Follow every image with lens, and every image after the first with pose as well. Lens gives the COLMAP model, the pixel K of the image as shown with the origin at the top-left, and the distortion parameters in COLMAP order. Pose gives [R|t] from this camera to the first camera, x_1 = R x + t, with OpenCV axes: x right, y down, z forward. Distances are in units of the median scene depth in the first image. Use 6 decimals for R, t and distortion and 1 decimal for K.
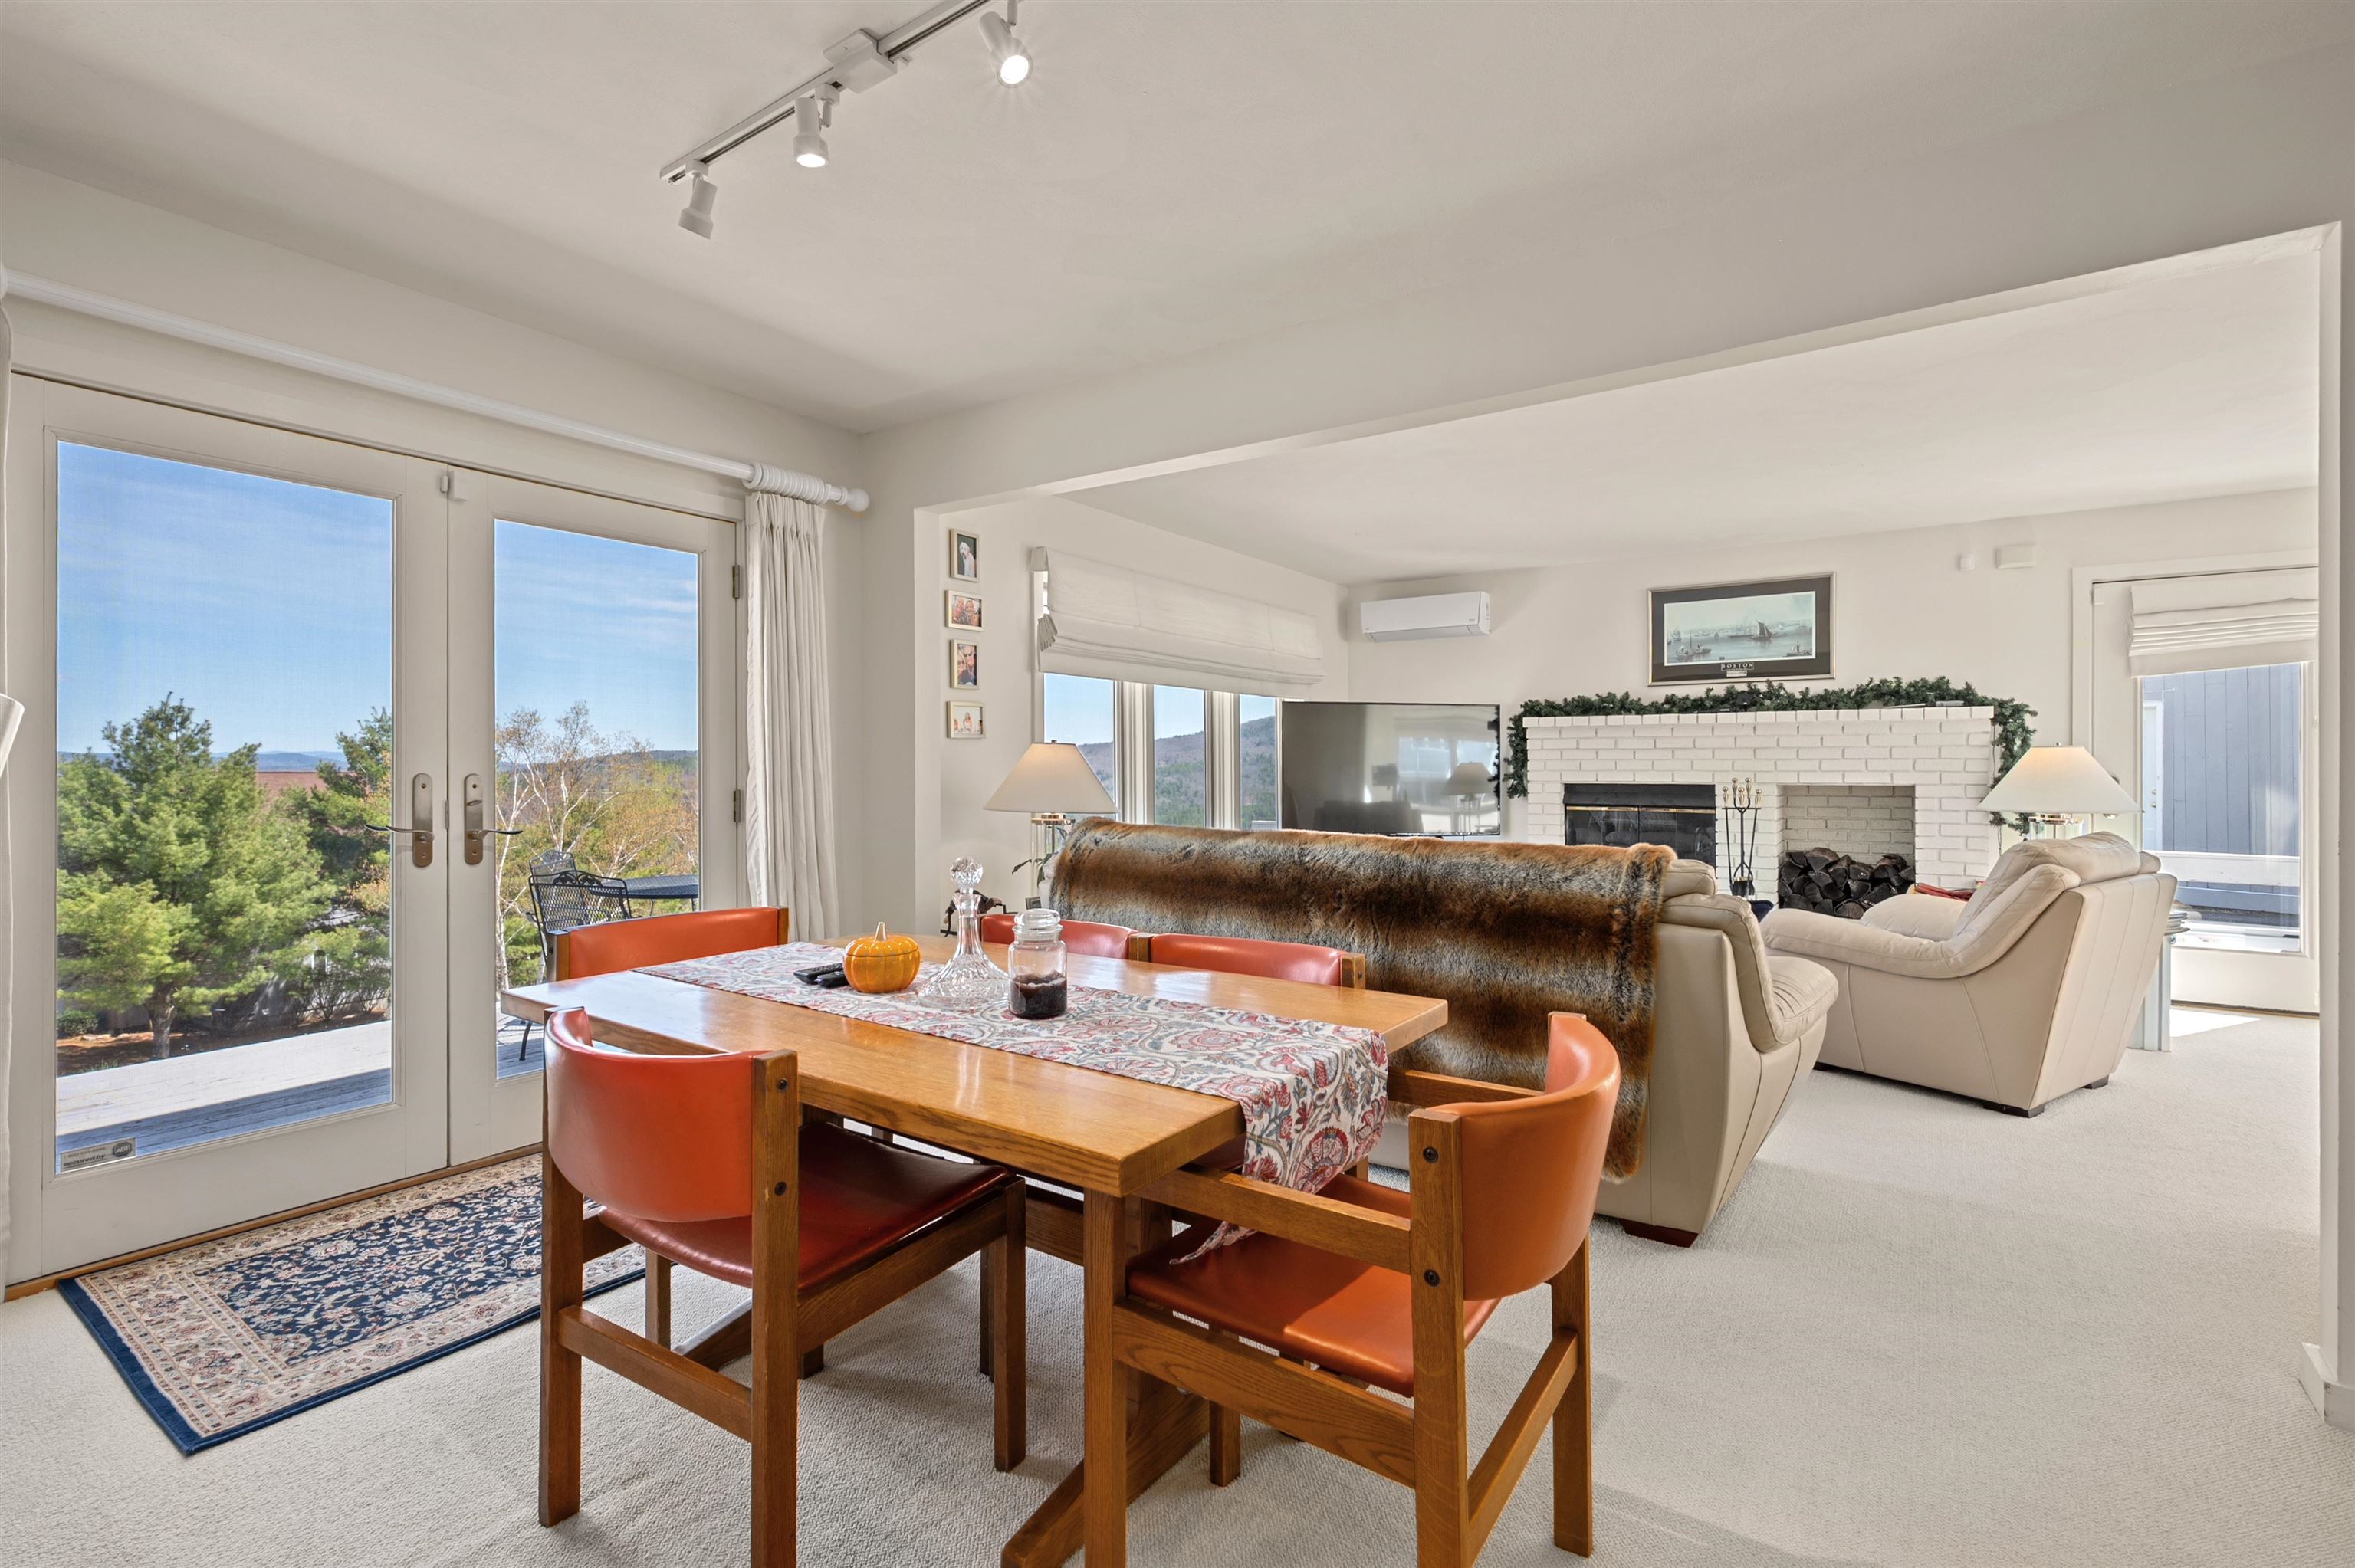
lens RADIAL K [[1066.0, 0, 1187.6], [0, 1066.0, 774.6], [0, 0, 1]] dist [0.007019, -0.001245]
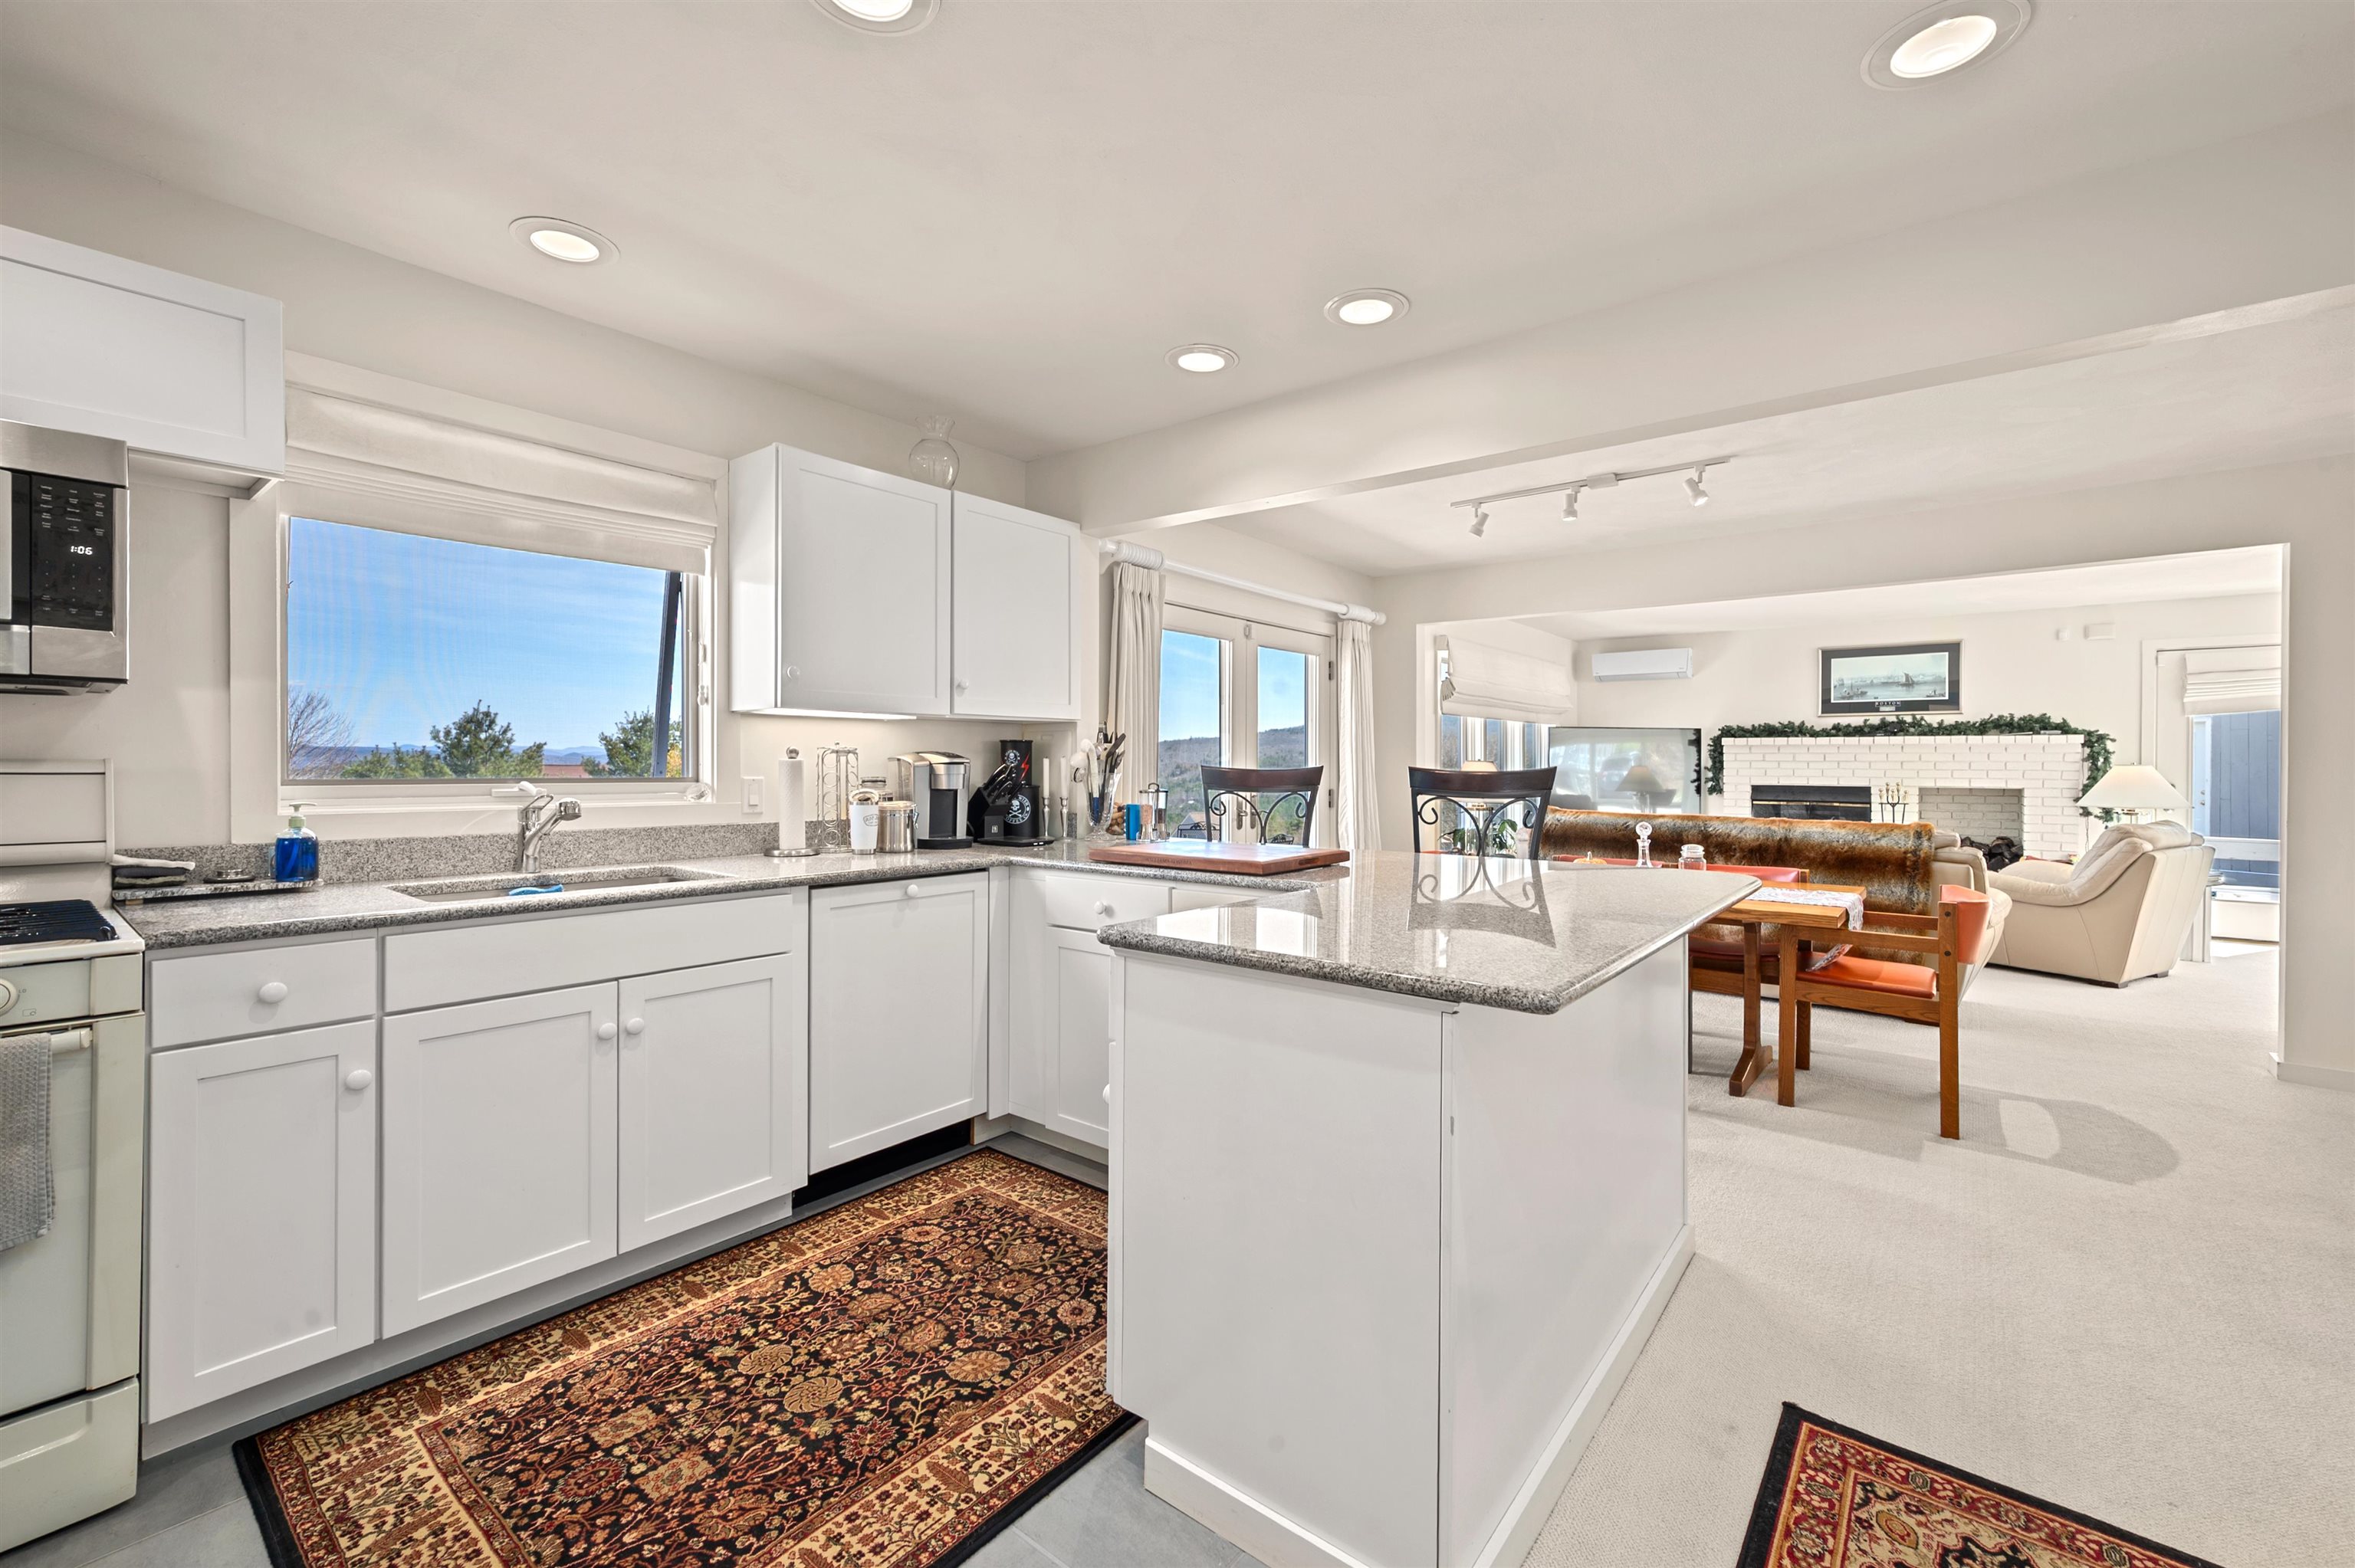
lens RADIAL K [[982.4, 0, 1181.9], [0, 982.4, 771.7], [0, 0, 1]] dist [0.004926, 0.001045]
pose [[0.997630, 0.004387, -0.068672, -0.345205], [-0.004134, 0.999984, 0.003824, -0.012387], [0.068688, -0.003531, 0.997632, -0.387986]]
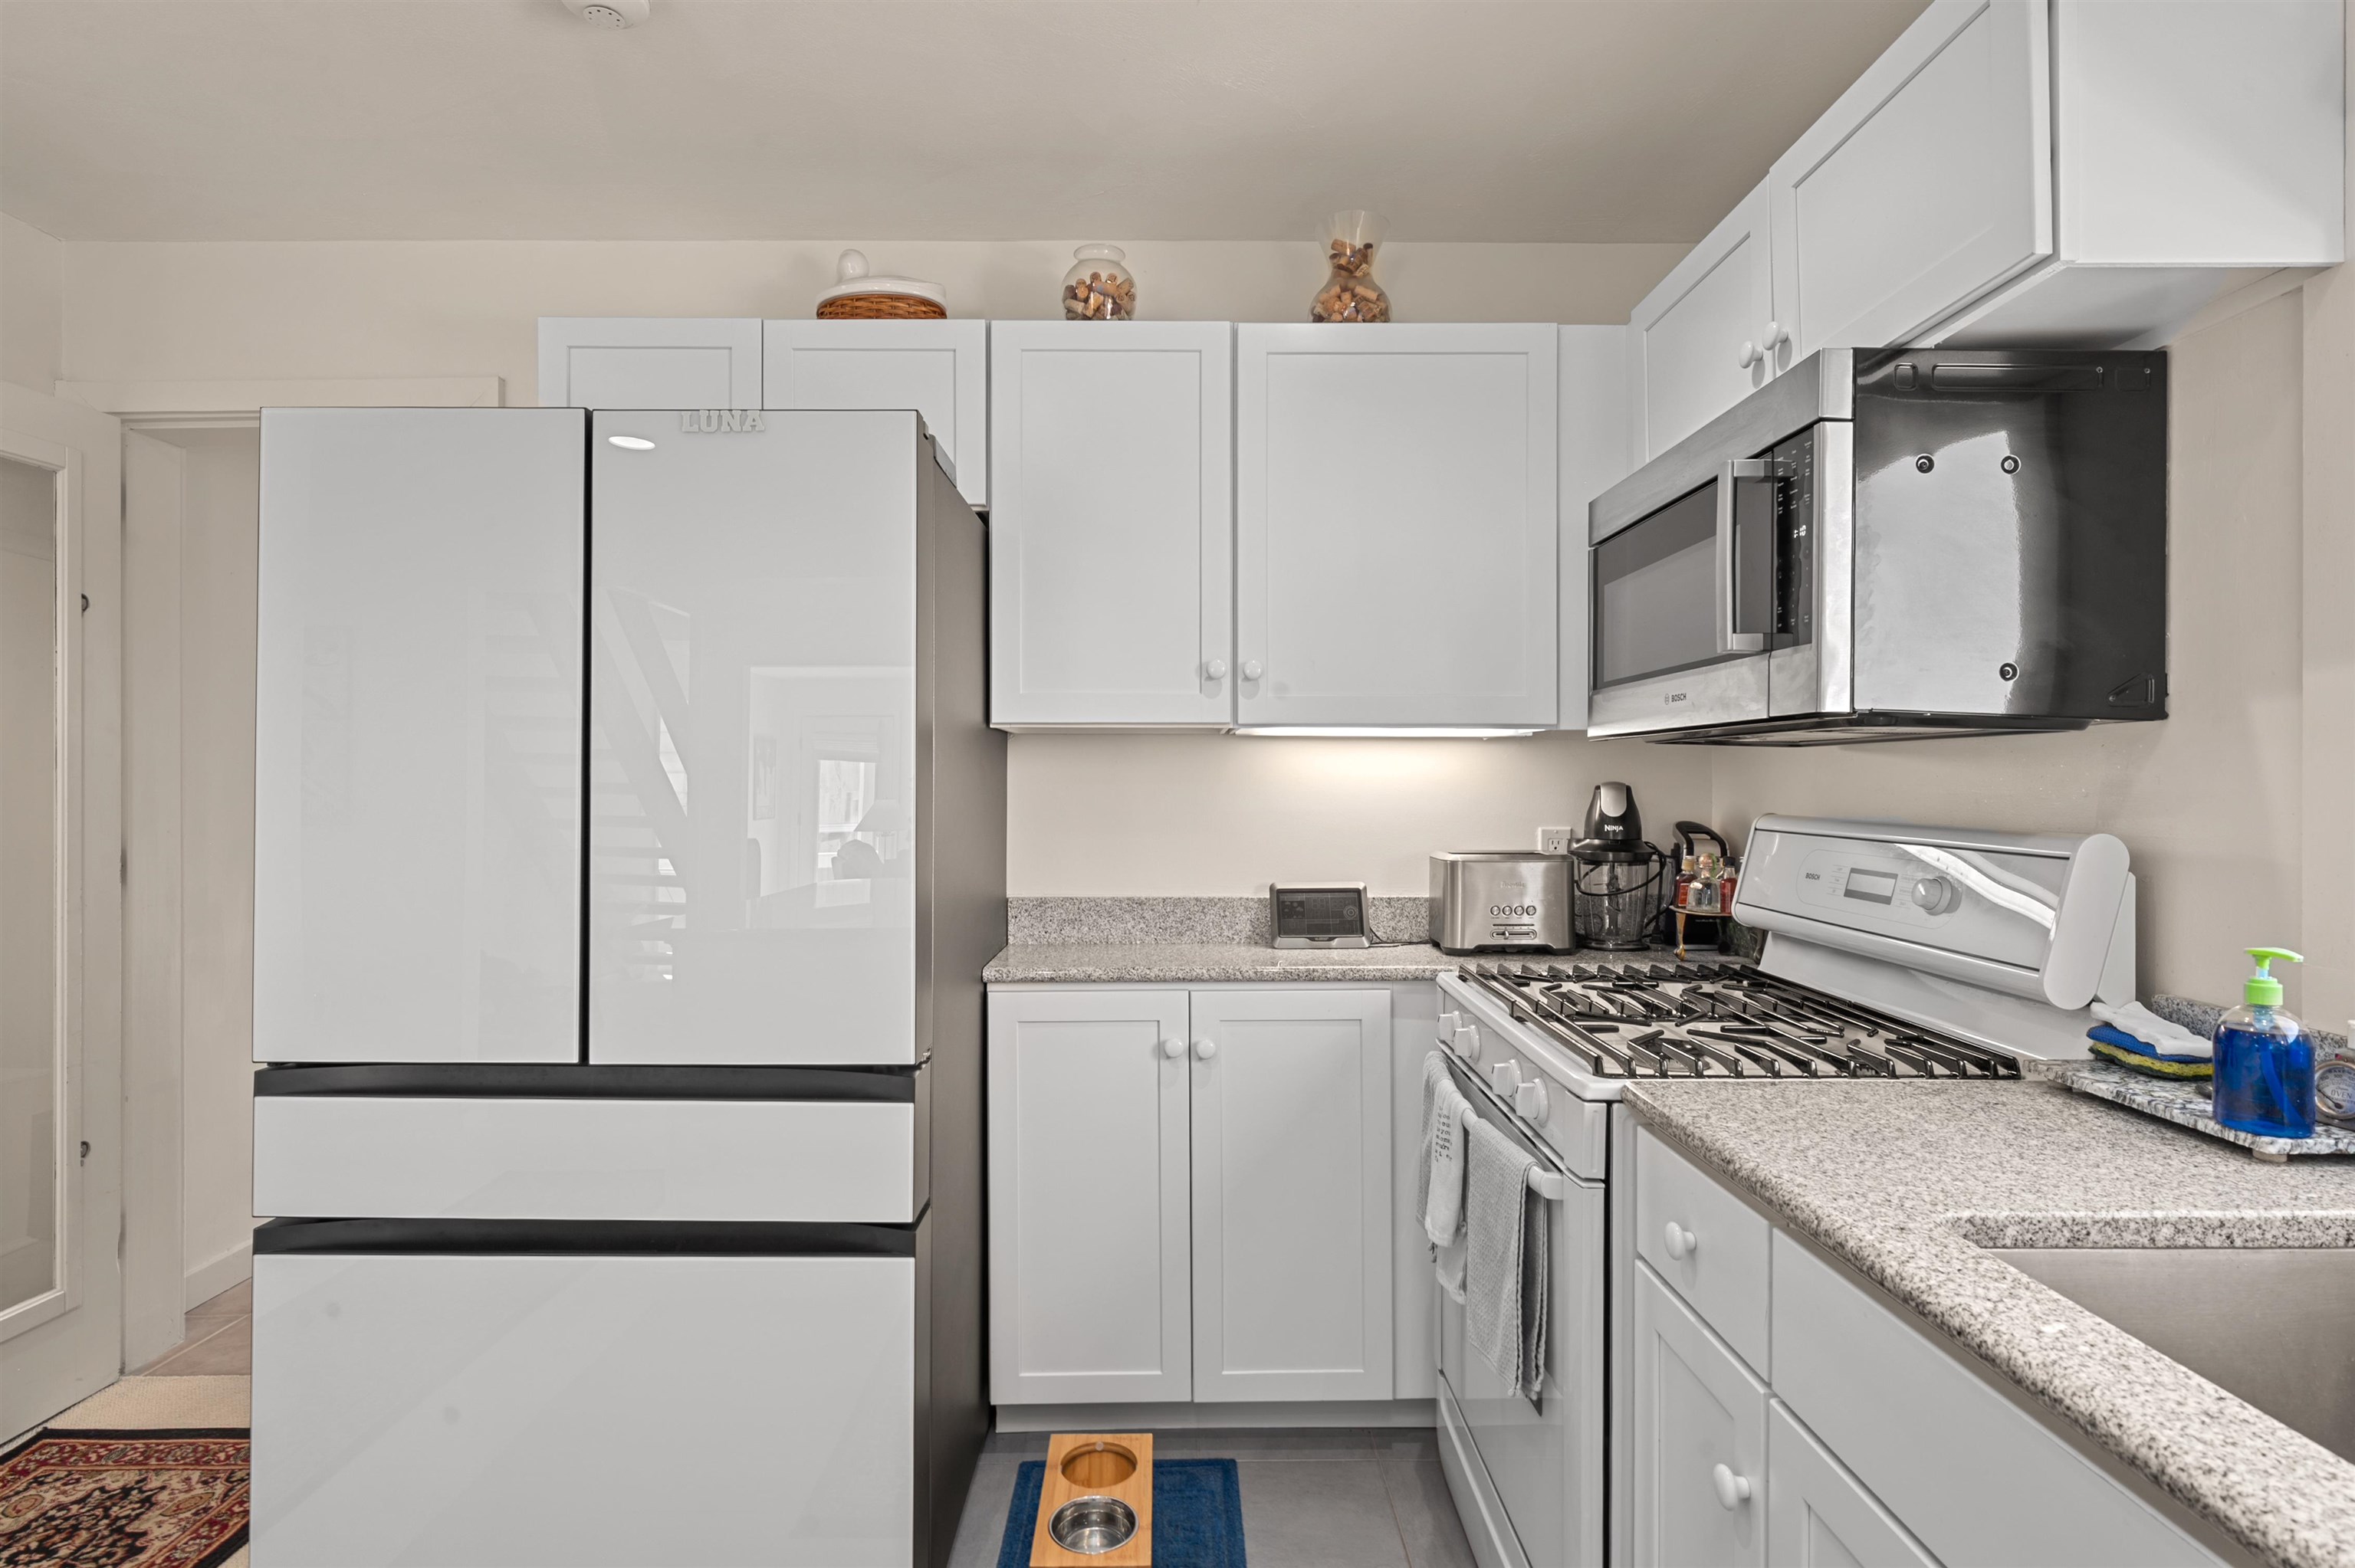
lens RADIAL K [[1178.9, 0, 1182.4], [0, 1178.9, 787.7], [0, 0, 1]] dist [0.002880, 0.001341]
pose [[-0.815242, 0.002052, -0.579116, -0.448231], [-0.004826, 0.999935, 0.010336, -0.025150], [0.579100, 0.011221, -0.815179, 0.012449]]
